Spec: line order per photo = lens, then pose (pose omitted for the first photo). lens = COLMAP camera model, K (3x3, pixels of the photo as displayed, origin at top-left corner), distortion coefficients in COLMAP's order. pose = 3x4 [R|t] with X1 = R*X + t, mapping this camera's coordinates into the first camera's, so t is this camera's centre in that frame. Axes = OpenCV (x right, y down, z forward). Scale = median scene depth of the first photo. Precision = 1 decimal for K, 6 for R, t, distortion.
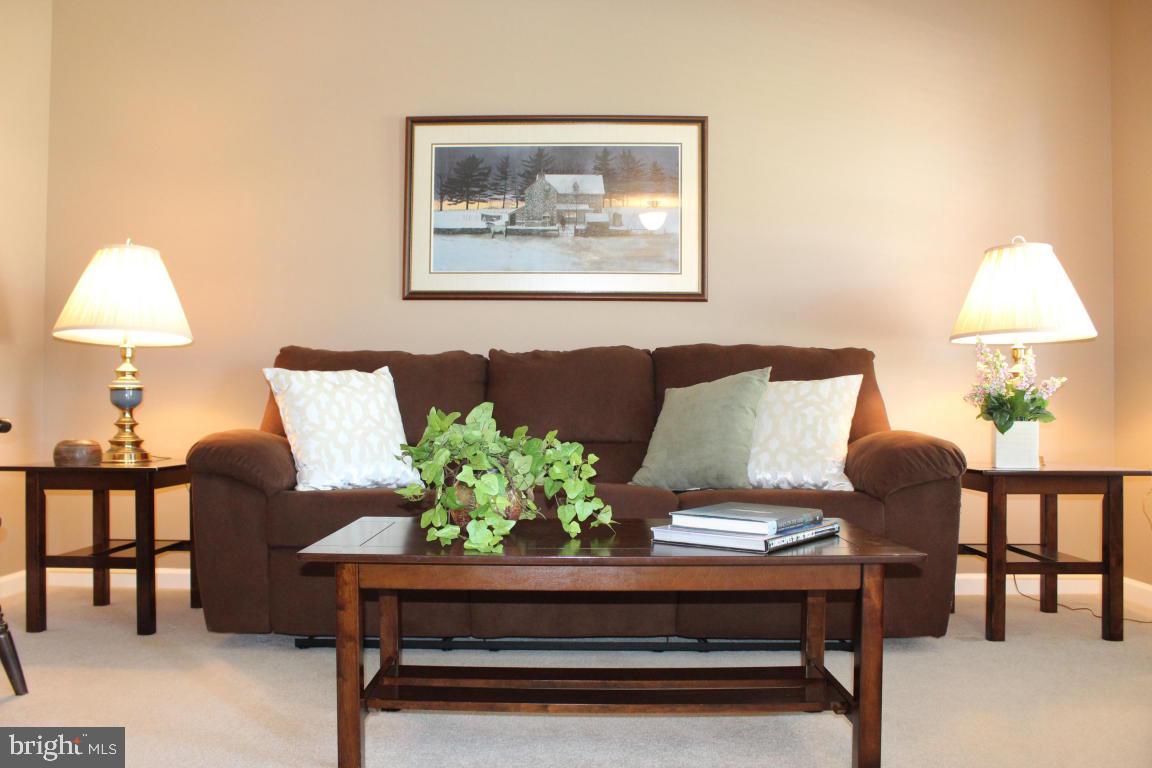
lens RADIAL K [[957.9, 0, 558.6], [0, 957.9, 396.4], [0, 0, 1]] dist [-0.172172, 0.160780]
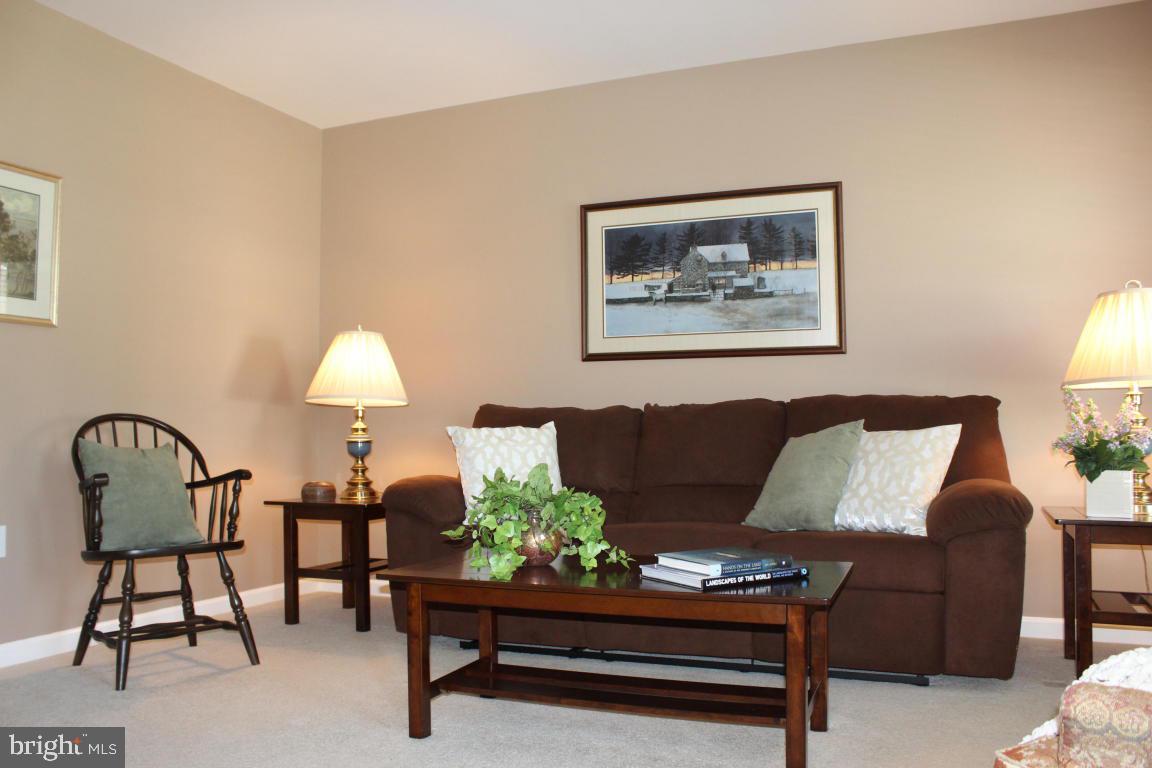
lens RADIAL K [[957.9, 0, 558.6], [0, 957.9, 396.4], [0, 0, 1]] dist [-0.172172, 0.160780]
pose [[0.930415, -0.023475, -0.365754, 0.280038], [0.015609, 0.999579, -0.024448, -0.034545], [0.366174, 0.017038, 0.930390, -0.130009]]
